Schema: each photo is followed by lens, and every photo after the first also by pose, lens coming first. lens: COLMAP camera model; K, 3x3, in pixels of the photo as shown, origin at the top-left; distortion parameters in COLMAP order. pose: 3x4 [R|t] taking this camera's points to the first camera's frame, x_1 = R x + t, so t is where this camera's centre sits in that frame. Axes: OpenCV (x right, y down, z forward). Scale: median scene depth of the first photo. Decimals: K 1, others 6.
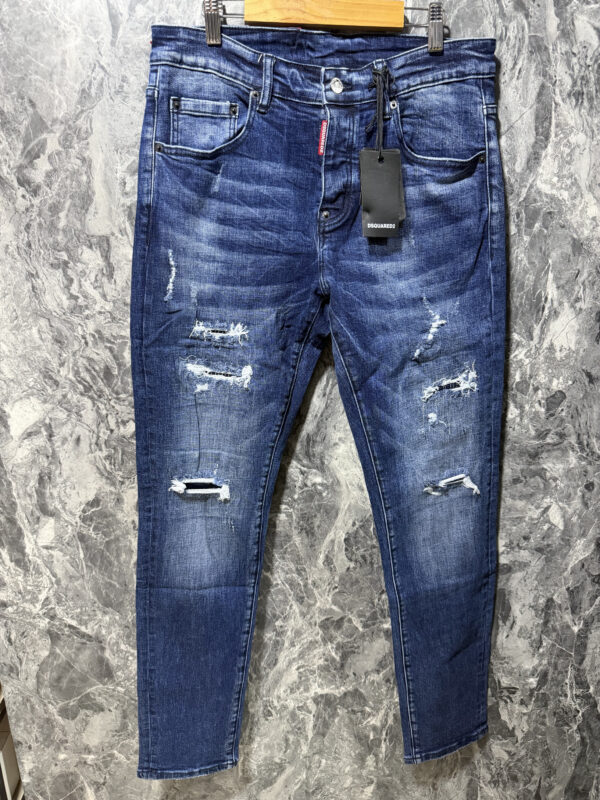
lens RADIAL K [[584.9, 0, 299.0], [0, 584.9, 401.7], [0, 0, 1]] dist [-0.003080, -0.009275]
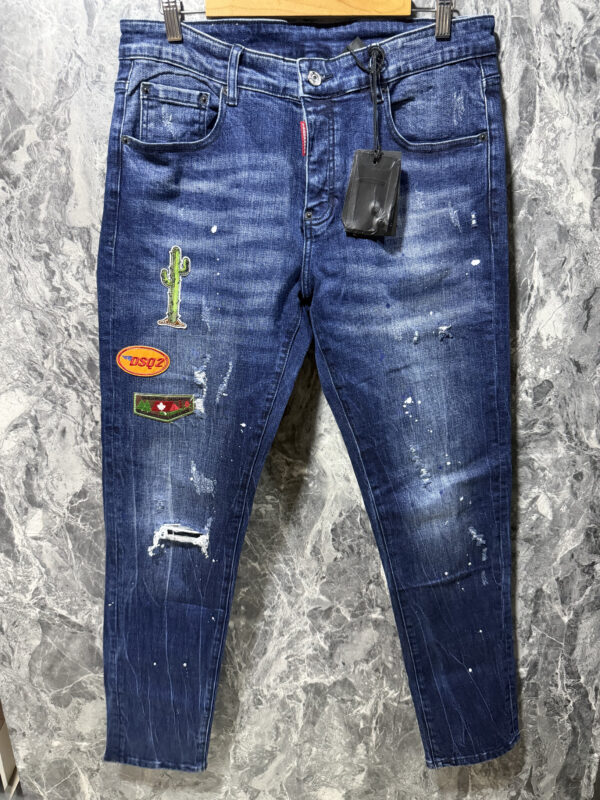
lens RADIAL K [[584.9, 0, 299.0], [0, 584.9, 401.7], [0, 0, 1]] dist [-0.003080, -0.009275]
pose [[0.999856, -0.004905, -0.016263, 0.042949], [0.005183, 0.999840, 0.017095, -0.001242], [0.016176, -0.017177, 0.999722, 0.003471]]
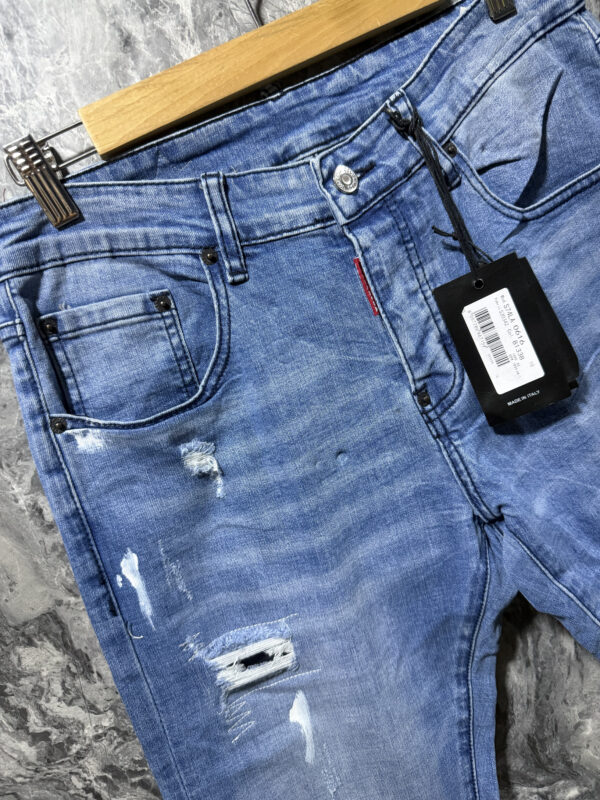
lens RADIAL K [[573.6, 0, 295.6], [0, 573.6, 392.5], [0, 0, 1]] dist [-0.021166, 0.002050]
pose [[0.898782, -0.436754, 0.037909, -0.062068], [0.438306, 0.893483, -0.097856, -0.284561], [0.008868, 0.104567, 0.994478, 0.438439]]
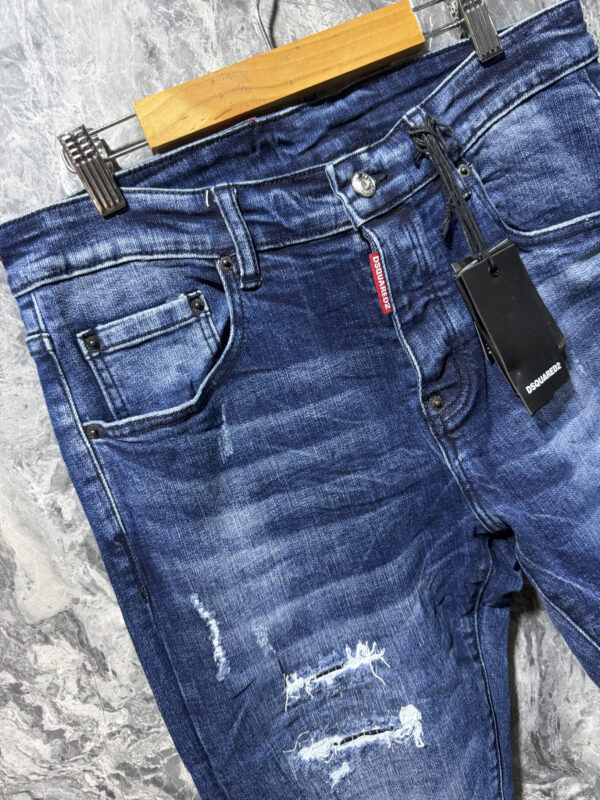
lens RADIAL K [[573.6, 0, 295.6], [0, 573.6, 392.5], [0, 0, 1]] dist [-0.021166, 0.002050]
pose [[0.901007, -0.429739, 0.059255, -0.082792], [0.433687, 0.895504, -0.099943, -0.289859], [-0.010114, 0.115747, 0.993227, 0.426998]]
